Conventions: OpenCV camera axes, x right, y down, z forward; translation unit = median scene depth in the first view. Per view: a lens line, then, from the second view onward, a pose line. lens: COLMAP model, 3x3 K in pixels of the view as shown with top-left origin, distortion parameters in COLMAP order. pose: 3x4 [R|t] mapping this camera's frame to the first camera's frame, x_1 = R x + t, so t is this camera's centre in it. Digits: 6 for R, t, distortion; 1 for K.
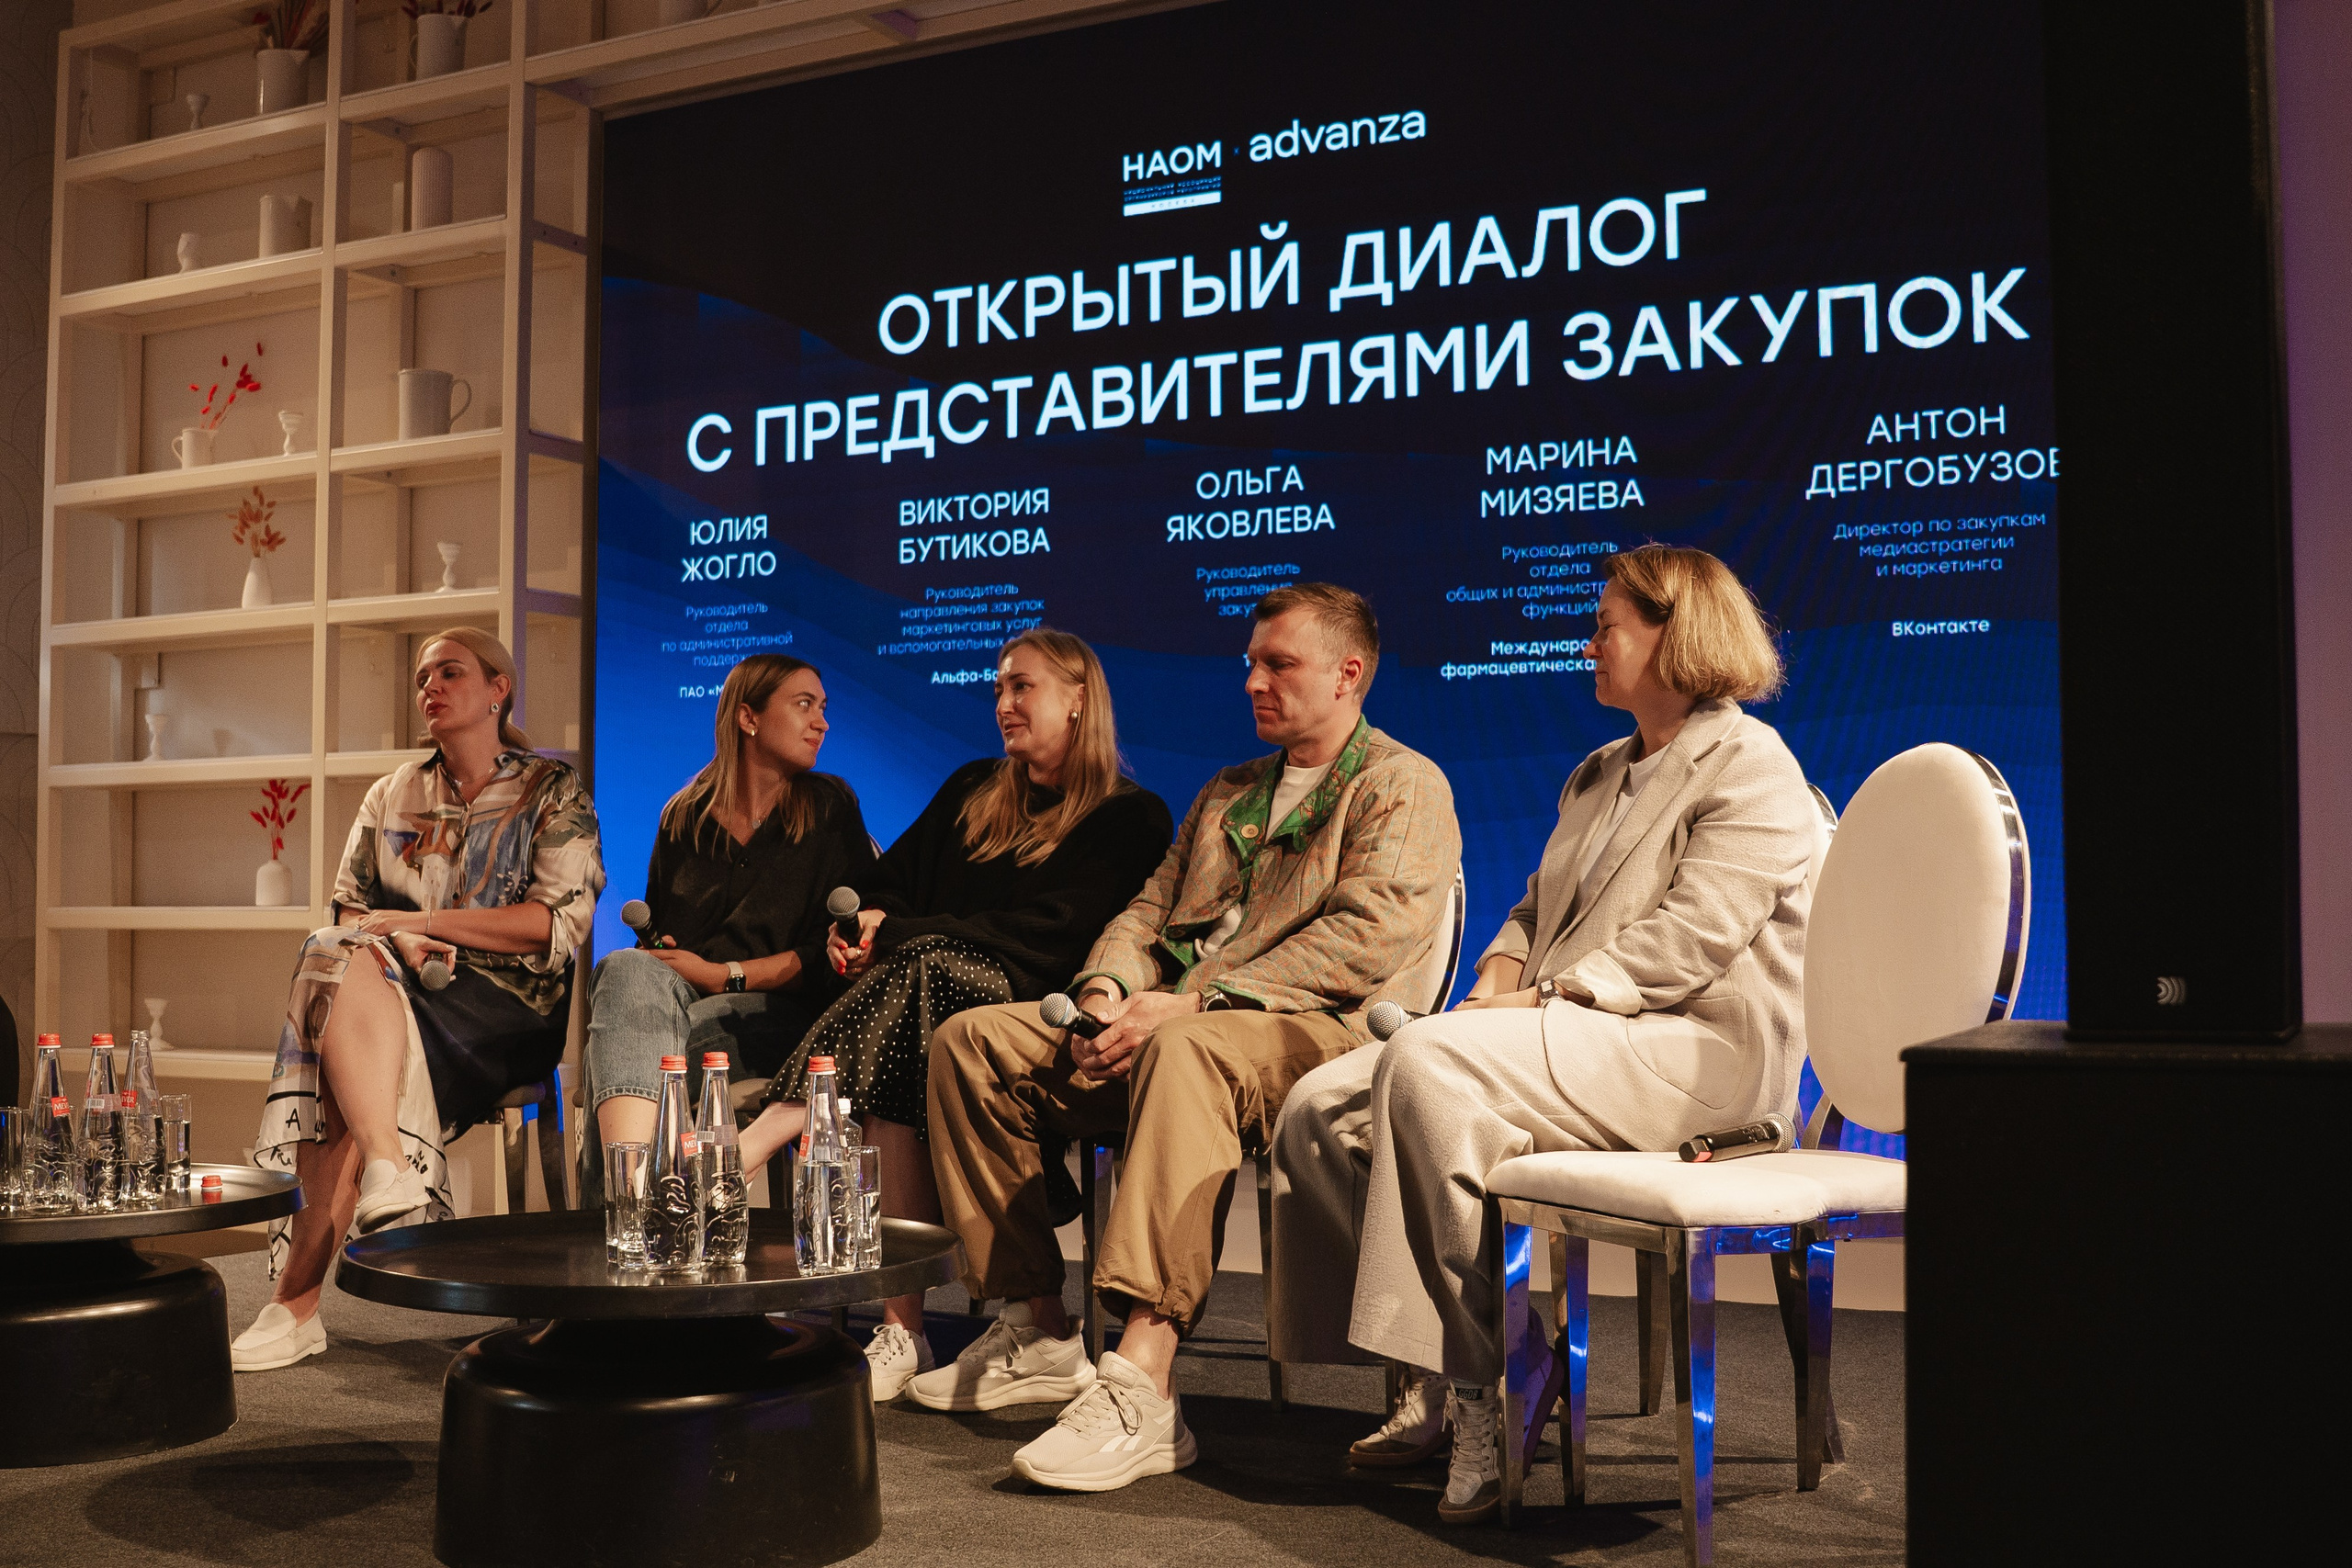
lens RADIAL K [[2586.9, 0, 1176.0], [0, 2586.9, 784.0], [0, 0, 1]] dist [-0.130424, 0.007876]
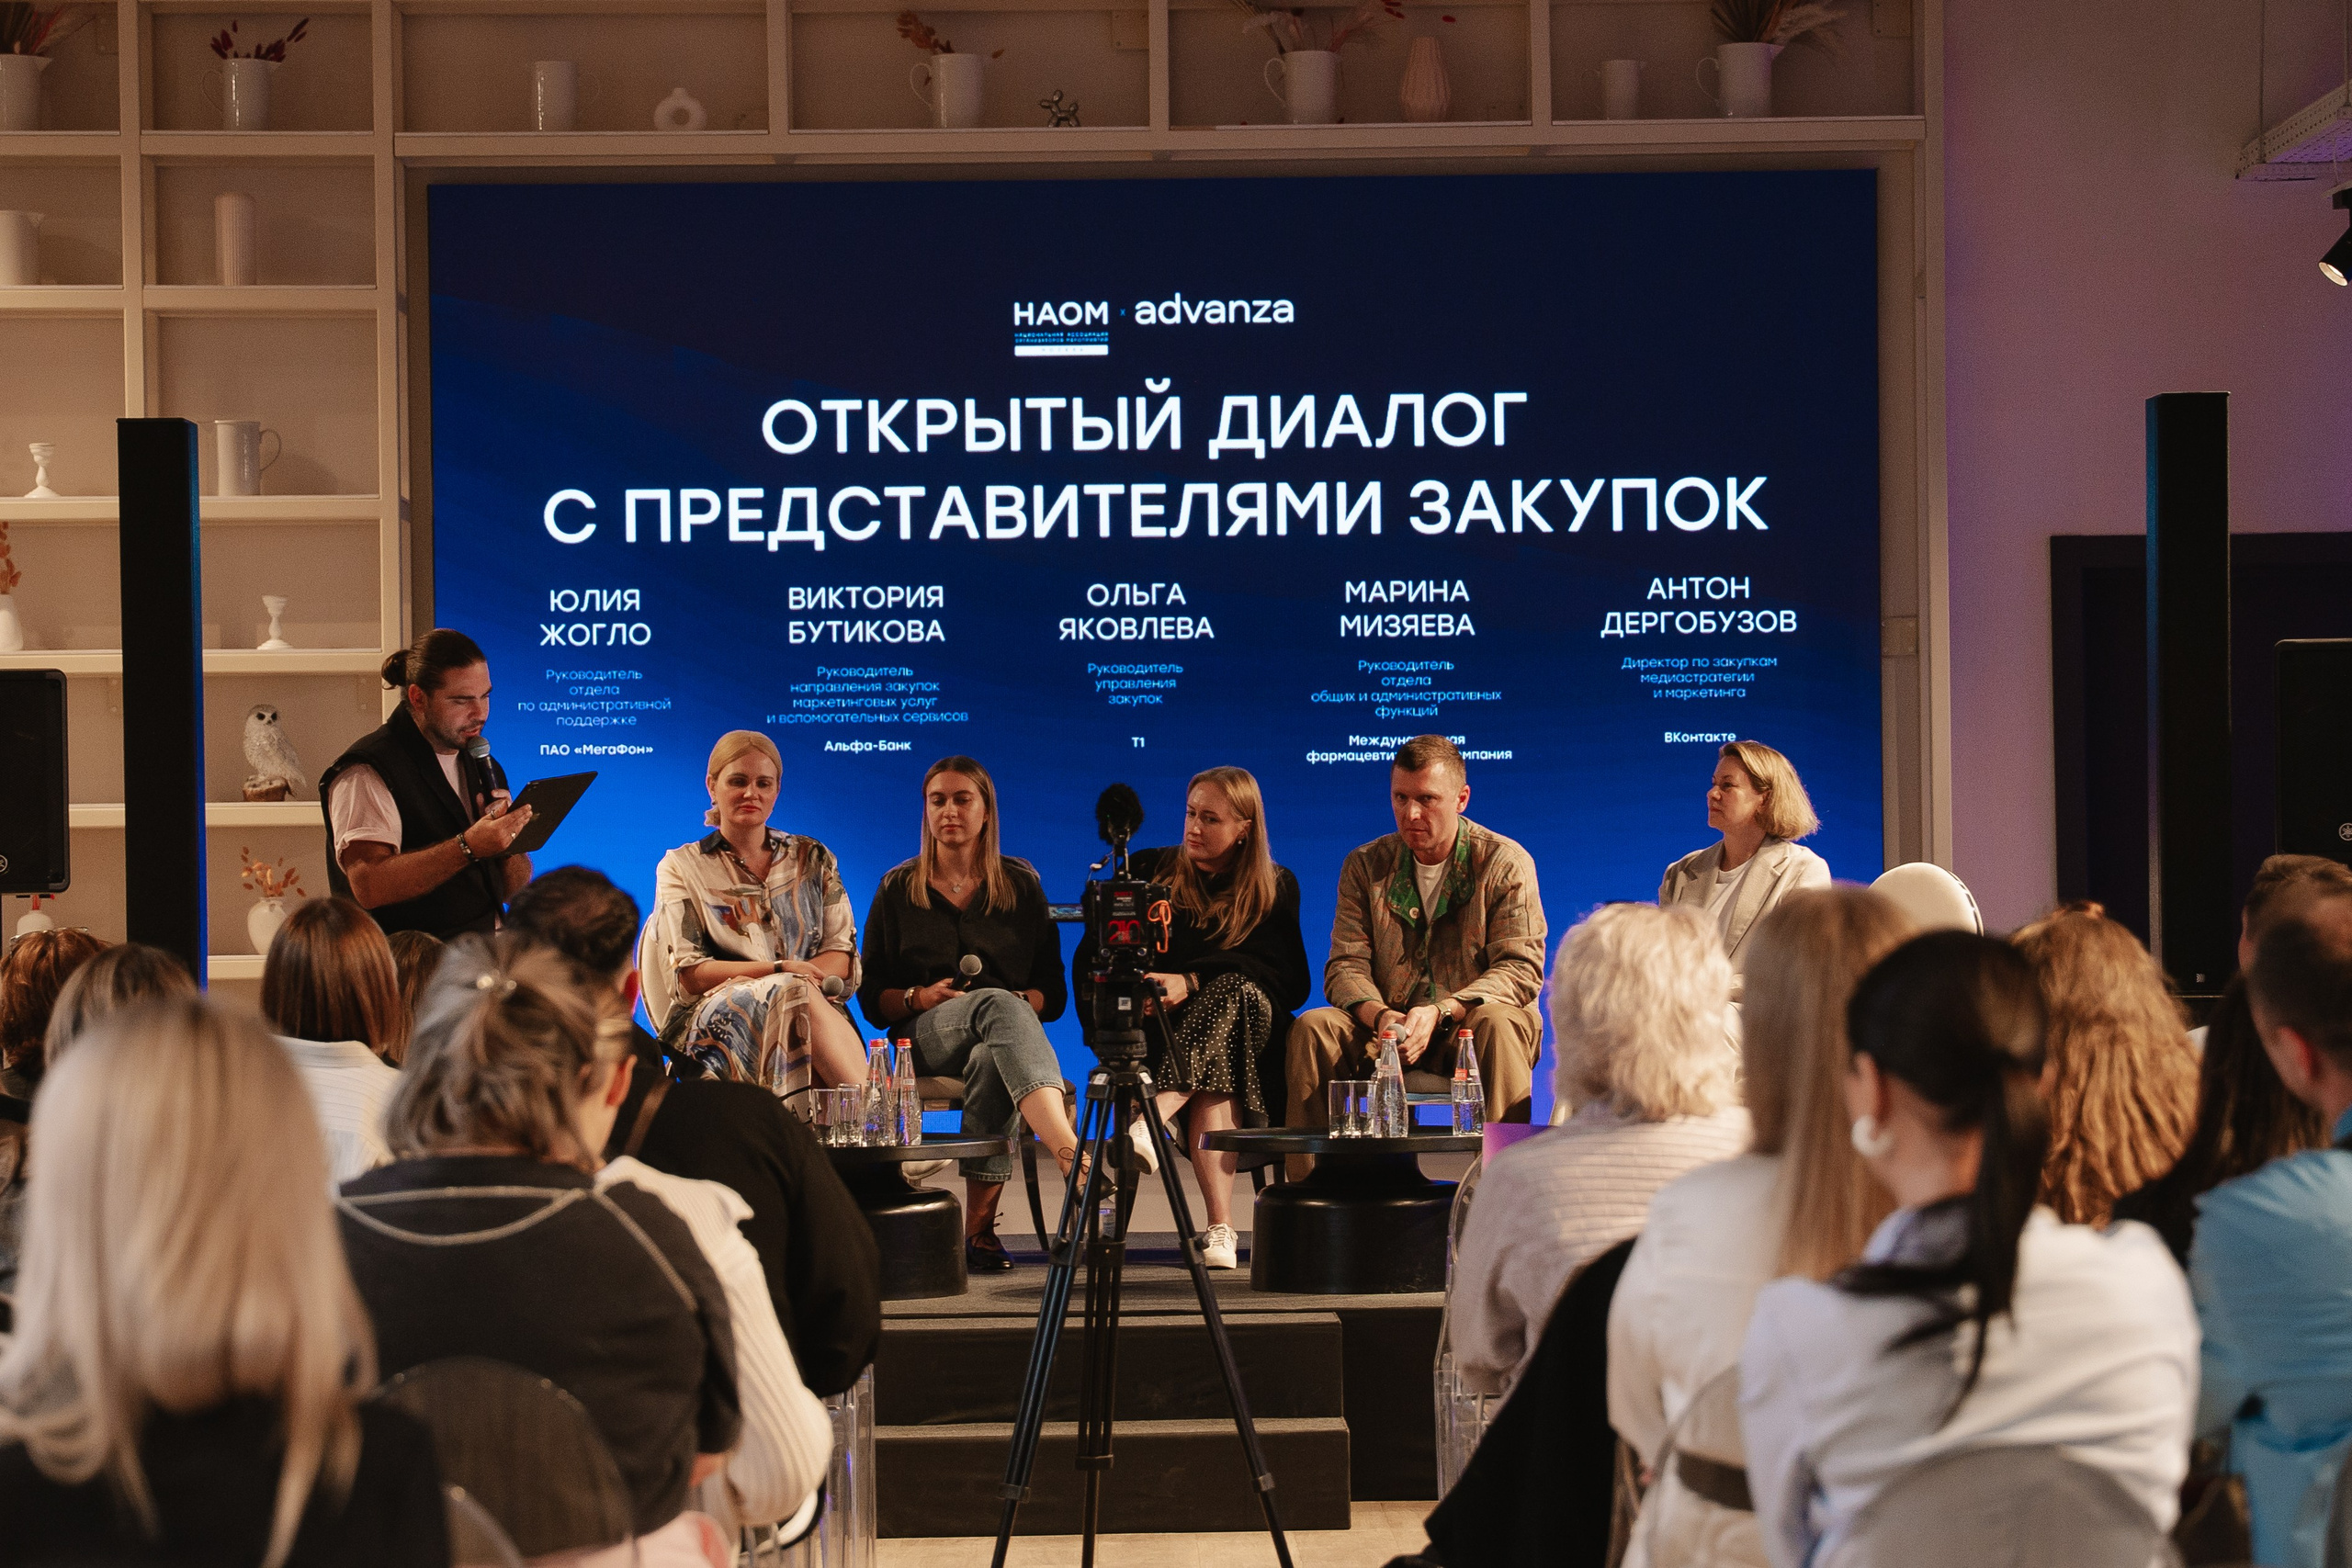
lens RADIAL K [[6351.3, 0, 1176.0], [0, 6351.3, 784.0], [0, 0, 1]] dist [0.294857, -0.433069]
pose [[0.877061, -0.002838, 0.480370, -1.372649], [-0.013854, 0.999417, 0.031200, -0.120029], [-0.480179, -0.034020, 0.876511, -1.607311]]
